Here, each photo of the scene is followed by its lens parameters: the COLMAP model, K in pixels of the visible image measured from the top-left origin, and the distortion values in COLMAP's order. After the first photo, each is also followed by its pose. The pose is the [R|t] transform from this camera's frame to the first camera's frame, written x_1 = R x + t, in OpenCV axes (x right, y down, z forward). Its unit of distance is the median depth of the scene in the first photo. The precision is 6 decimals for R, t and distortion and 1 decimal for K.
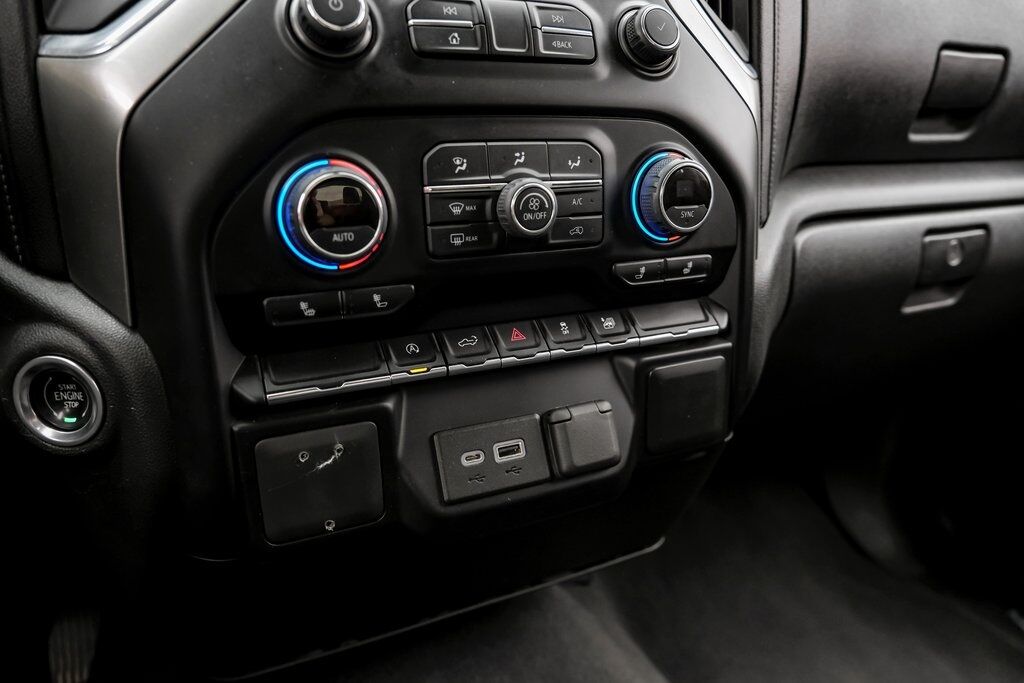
lens RADIAL K [[722.3, 0, 517.1], [0, 722.3, 341.9], [0, 0, 1]] dist [-0.027759, -0.000383]
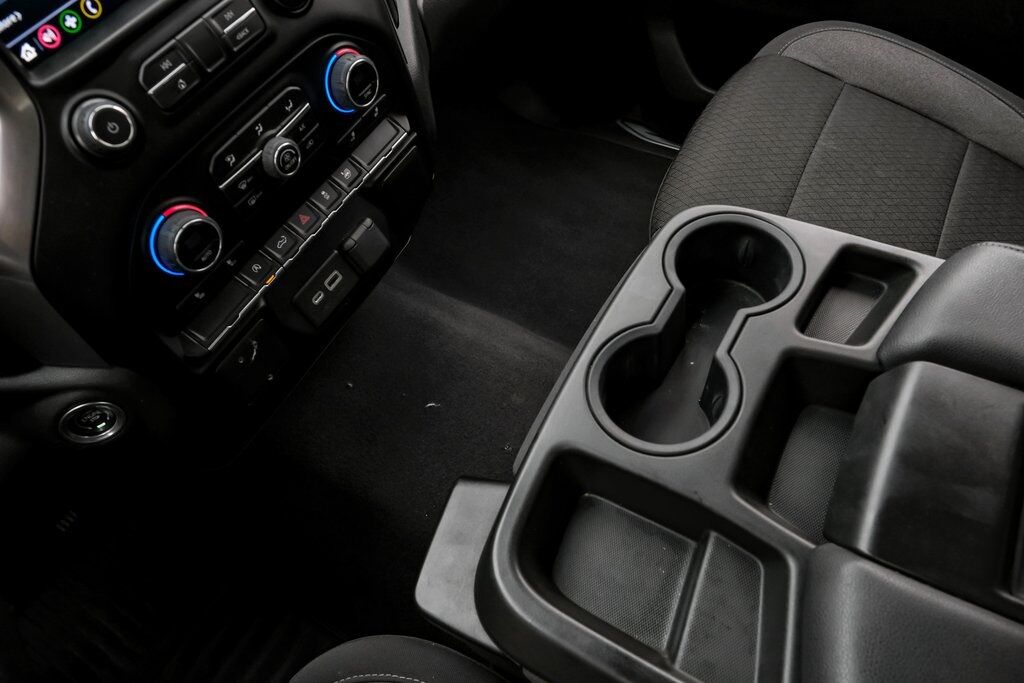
lens RADIAL K [[722.3, 0, 530.9], [0, 722.3, 338.5], [0, 0, 1]] dist [-0.027759, -0.000383]
pose [[0.819189, -0.518841, 0.244405, -0.119789], [0.279071, 0.732898, 0.620468, -0.688832], [-0.501048, -0.440074, 0.745175, -0.527255]]
